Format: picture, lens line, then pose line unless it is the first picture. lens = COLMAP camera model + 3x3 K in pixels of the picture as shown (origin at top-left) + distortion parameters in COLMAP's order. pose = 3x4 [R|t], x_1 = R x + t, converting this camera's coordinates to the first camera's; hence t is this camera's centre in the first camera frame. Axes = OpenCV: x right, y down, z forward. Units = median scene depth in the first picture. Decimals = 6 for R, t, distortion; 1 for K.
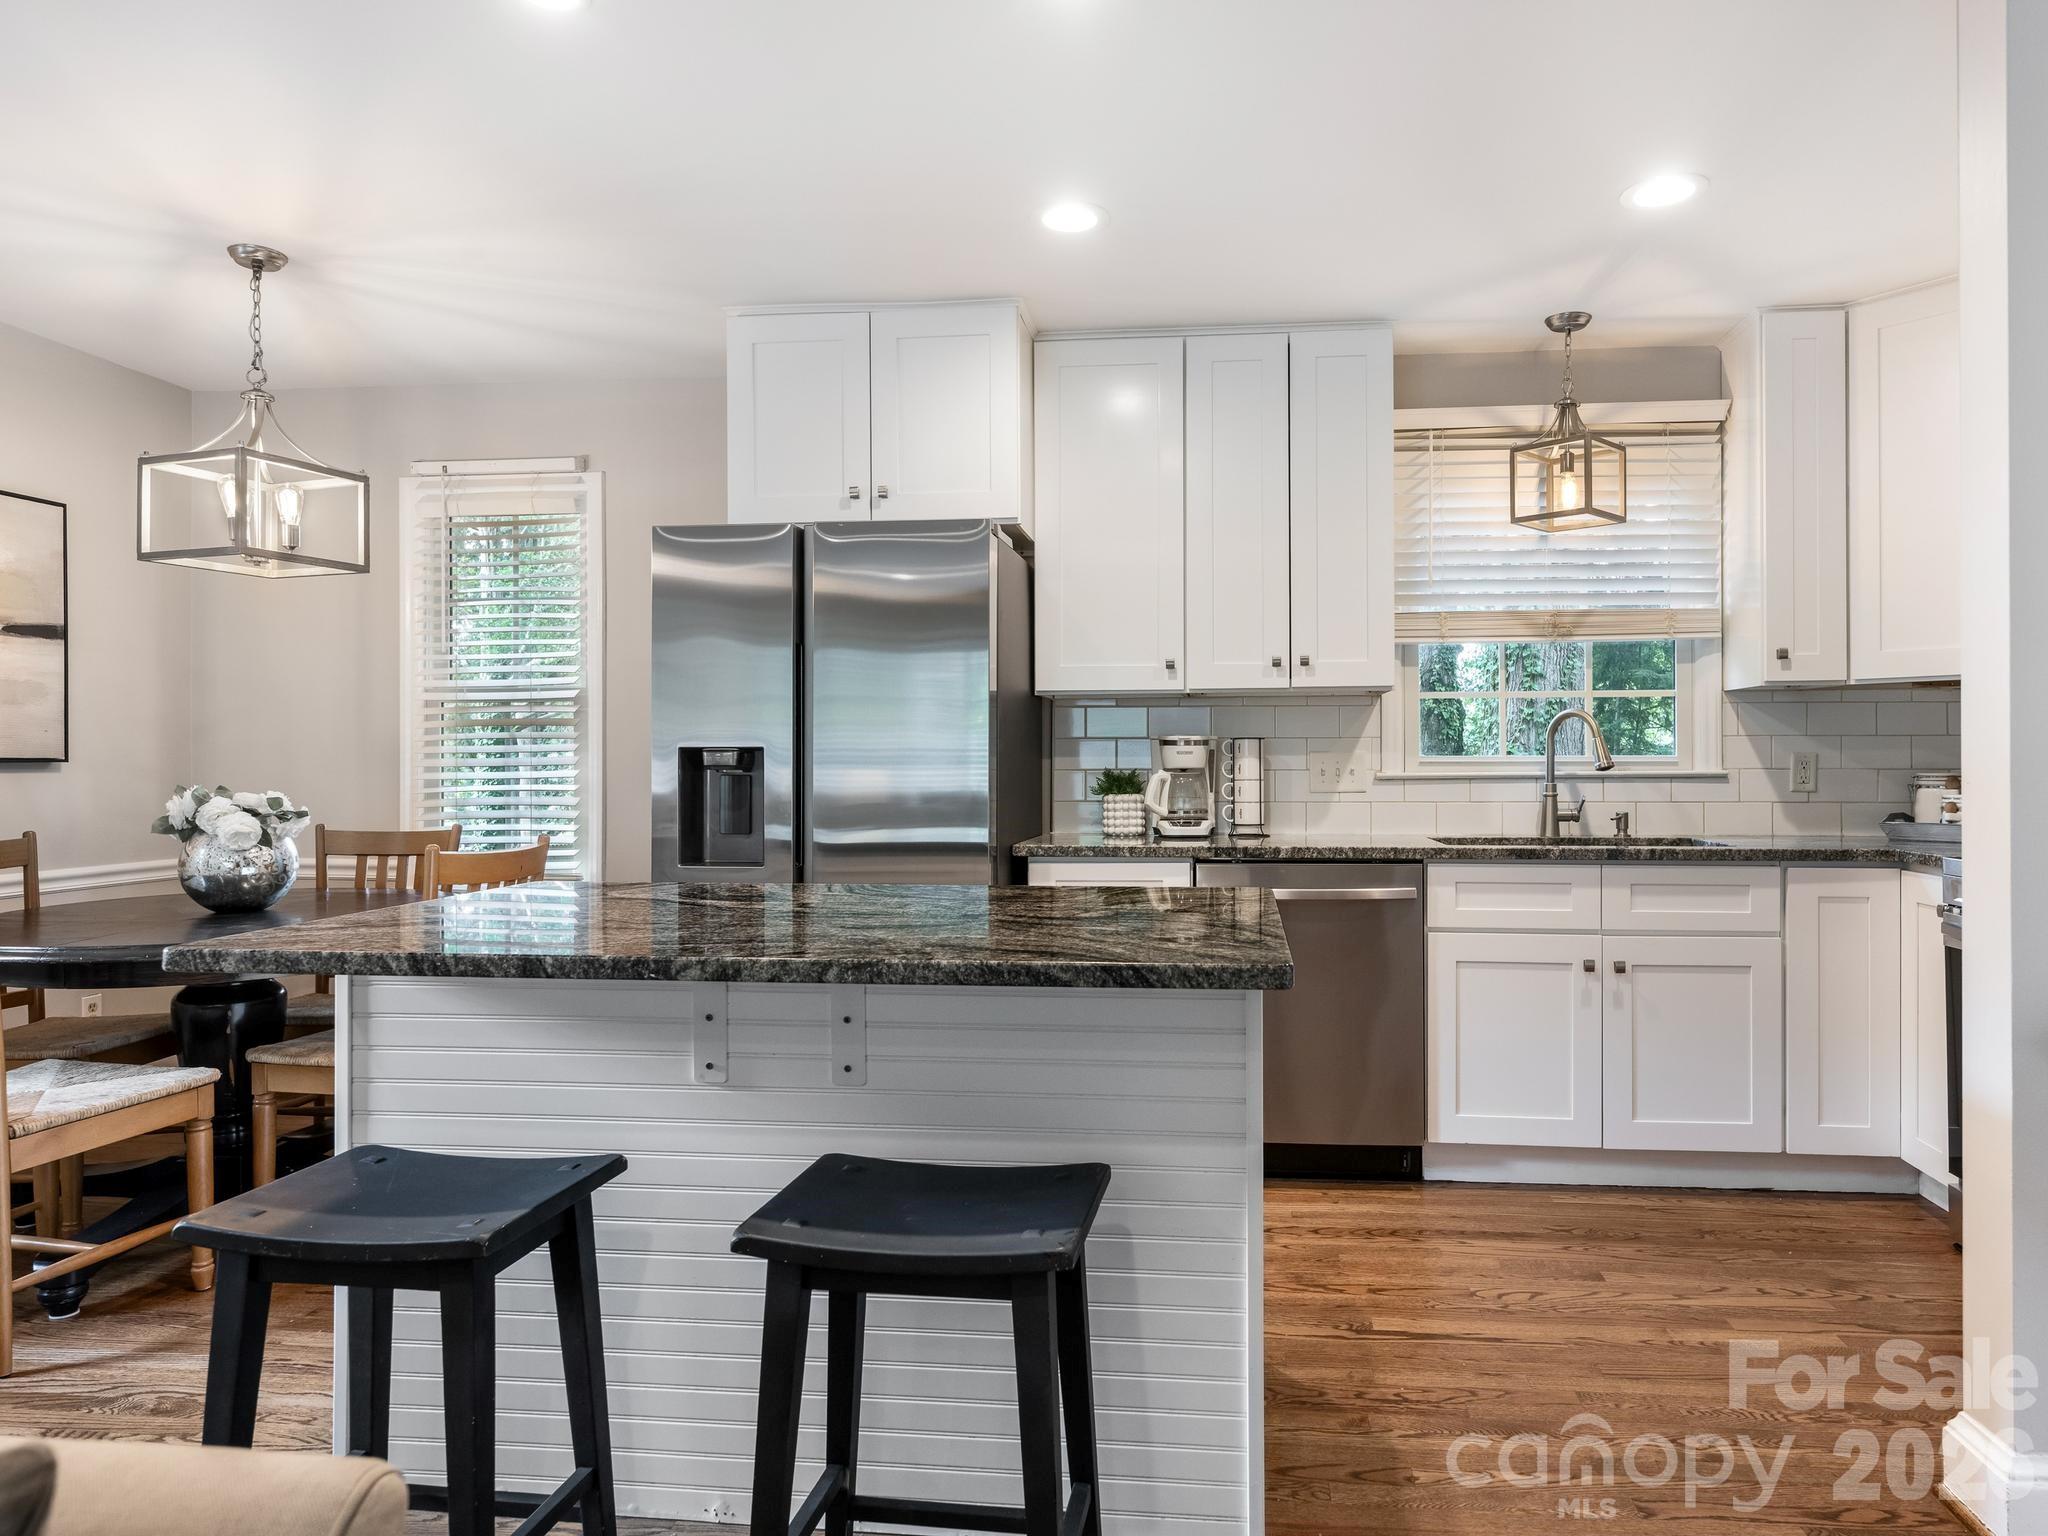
lens RADIAL K [[1283.8, 0, 1090.7], [0, 1283.8, 763.7], [0, 0, 1]] dist [-0.006865, 0.004529]
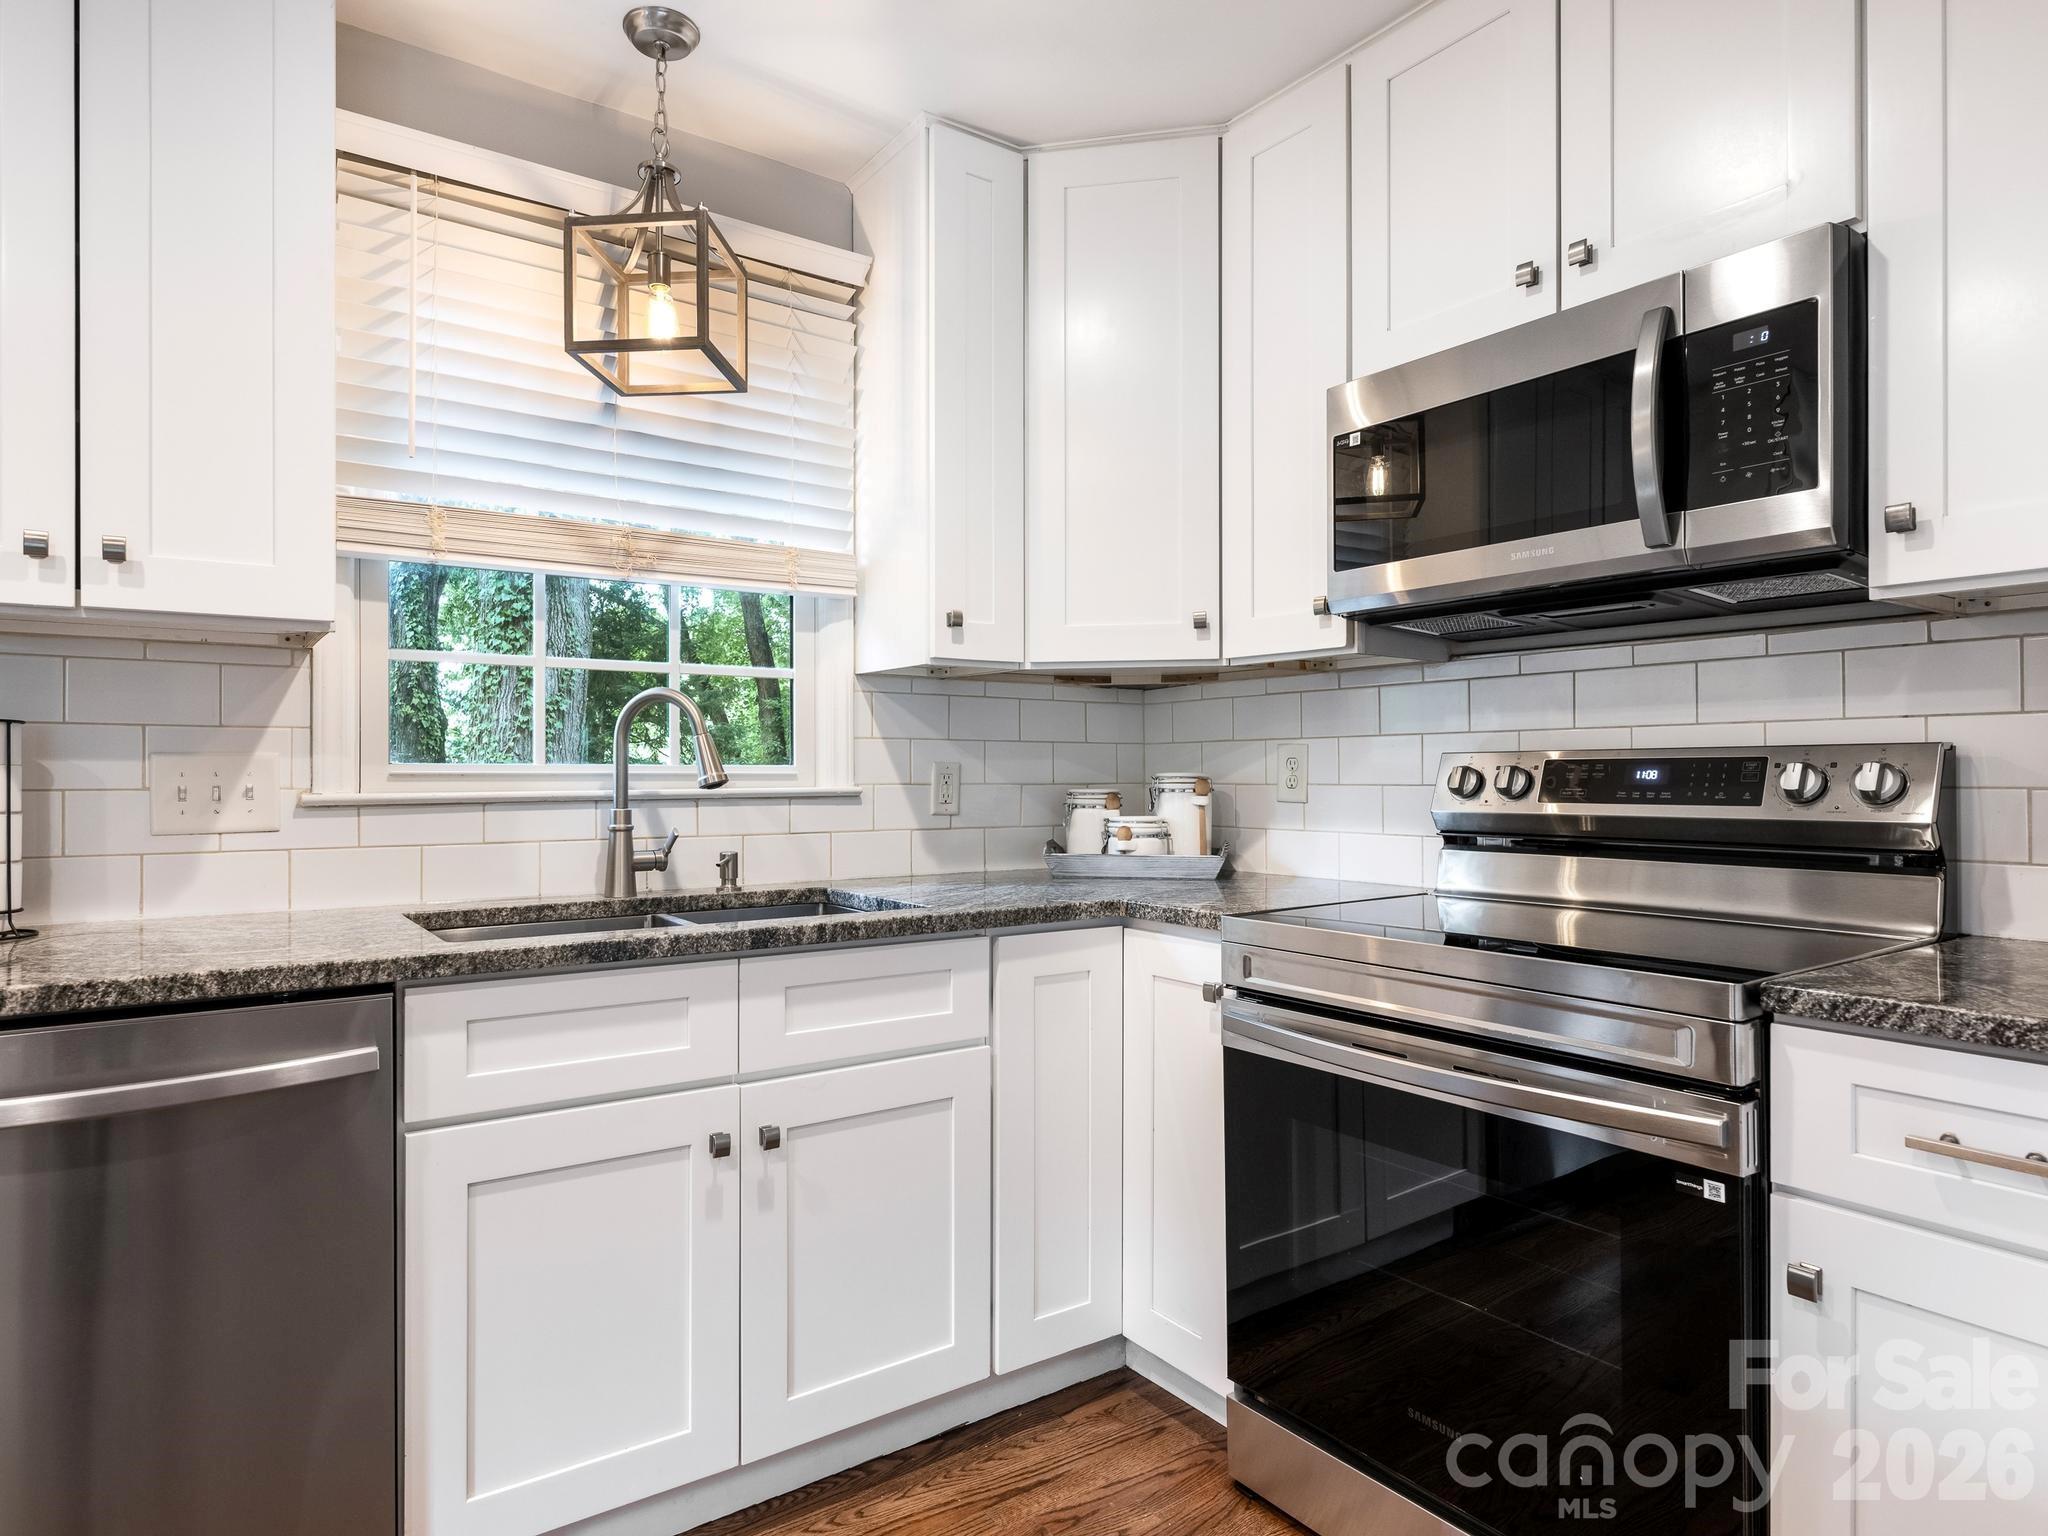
lens RADIAL K [[1171.1, 0, 968.2], [0, 1171.1, 773.5], [0, 0, 1]] dist [-0.002234, 0.001027]
pose [[0.761104, 0.002578, 0.648625, 0.130093], [-0.001020, 0.999996, -0.002778, -0.000443], [-0.648629, 0.001453, 0.761103, 0.496967]]
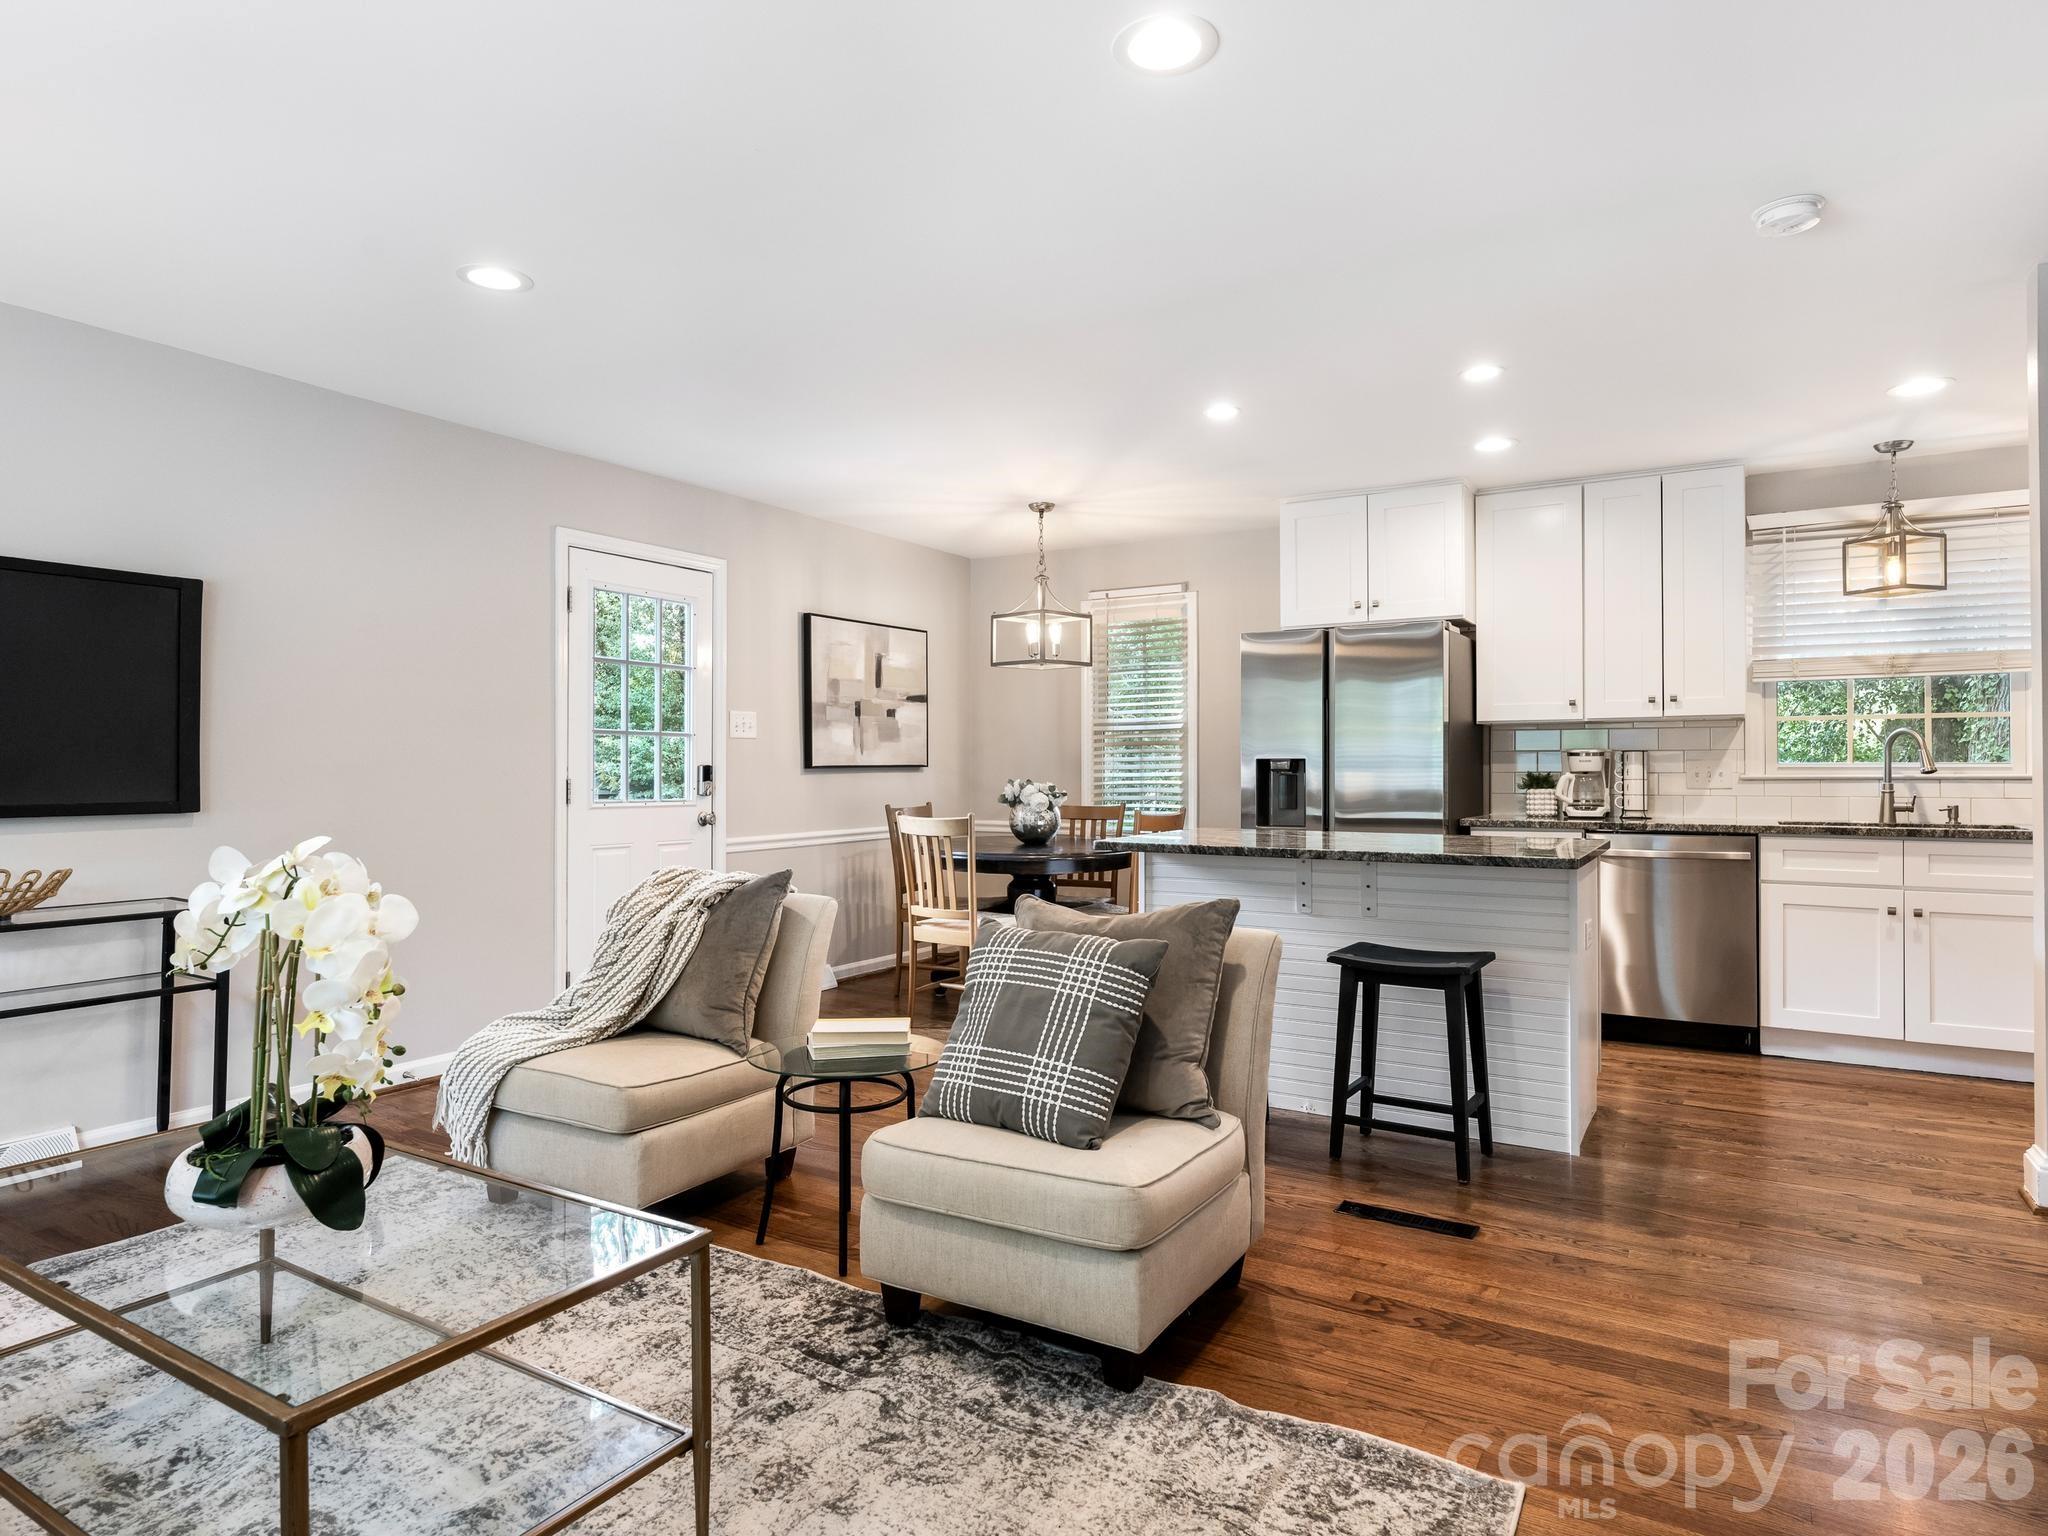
lens RADIAL K [[1171.1, 0, 1006.4], [0, 1171.1, 761.5], [0, 0, 1]] dist [-0.002234, 0.001027]
pose [[0.900415, -0.001627, -0.435028, 0.062737], [-0.000451, 0.999989, -0.004674, -0.001428], [0.435031, 0.004404, 0.900405, -0.539429]]
